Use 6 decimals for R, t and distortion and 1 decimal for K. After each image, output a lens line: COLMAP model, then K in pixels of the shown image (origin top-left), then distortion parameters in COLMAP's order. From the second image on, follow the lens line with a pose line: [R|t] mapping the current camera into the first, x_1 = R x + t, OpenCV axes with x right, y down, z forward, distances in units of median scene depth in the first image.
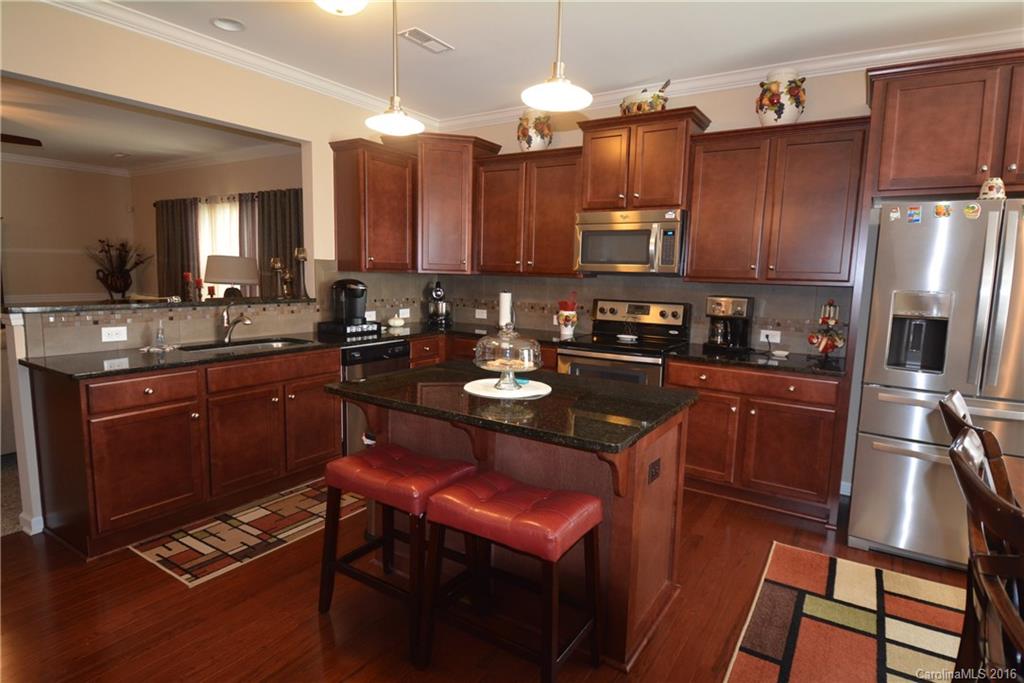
lens RADIAL K [[560.1, 0, 512.0], [0, 560.1, 341.5], [0, 0, 1]] dist [0.002420, 0.000450]
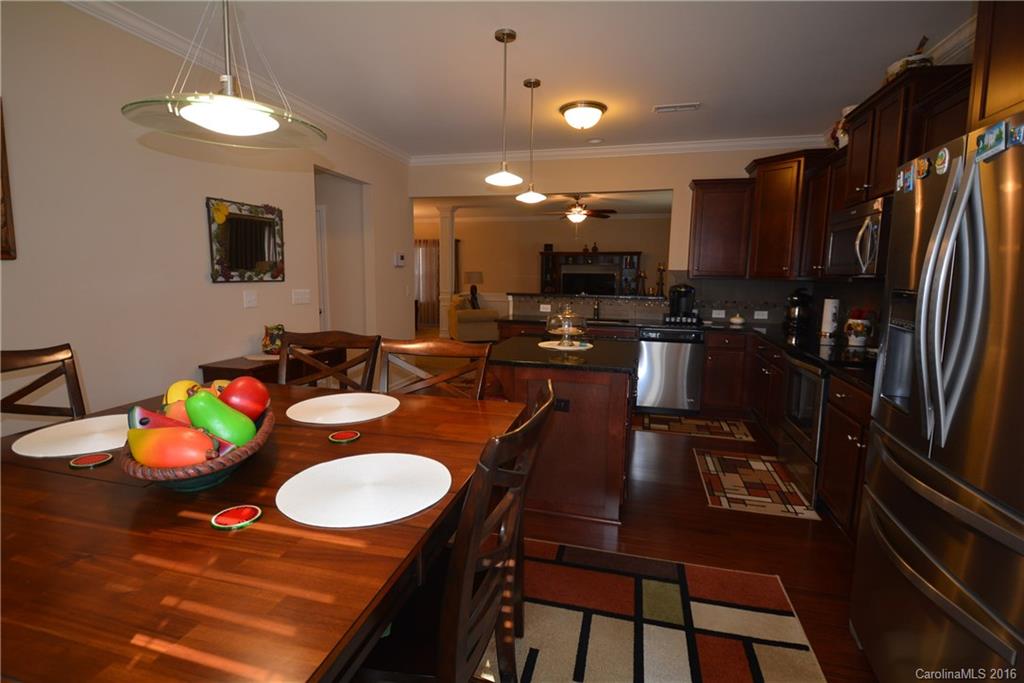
lens RADIAL K [[469.8, 0, 512.0], [0, 469.8, 341.5], [0, 0, 1]] dist [0.001551, 0.000396]
pose [[0.320572, 0.117776, -0.939874, 0.686627], [-0.121017, 0.989201, 0.082681, -0.014768], [0.939462, 0.087236, 0.331363, 0.224115]]
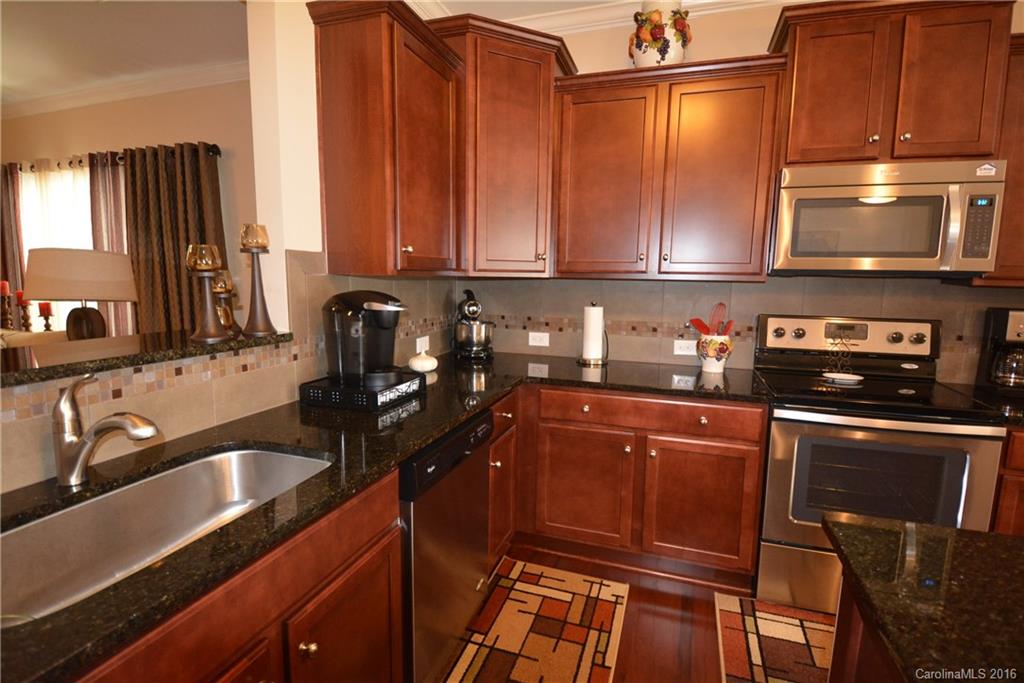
lens RADIAL K [[503.1, 0, 512.0], [0, 503.1, 341.5], [0, 0, 1]] dist [0.002021, -0.016510]
pose [[0.969497, -0.043700, 0.241176, -0.267726], [0.041089, 0.999030, 0.015844, -0.067916], [-0.241634, -0.005451, 0.970352, 0.535511]]
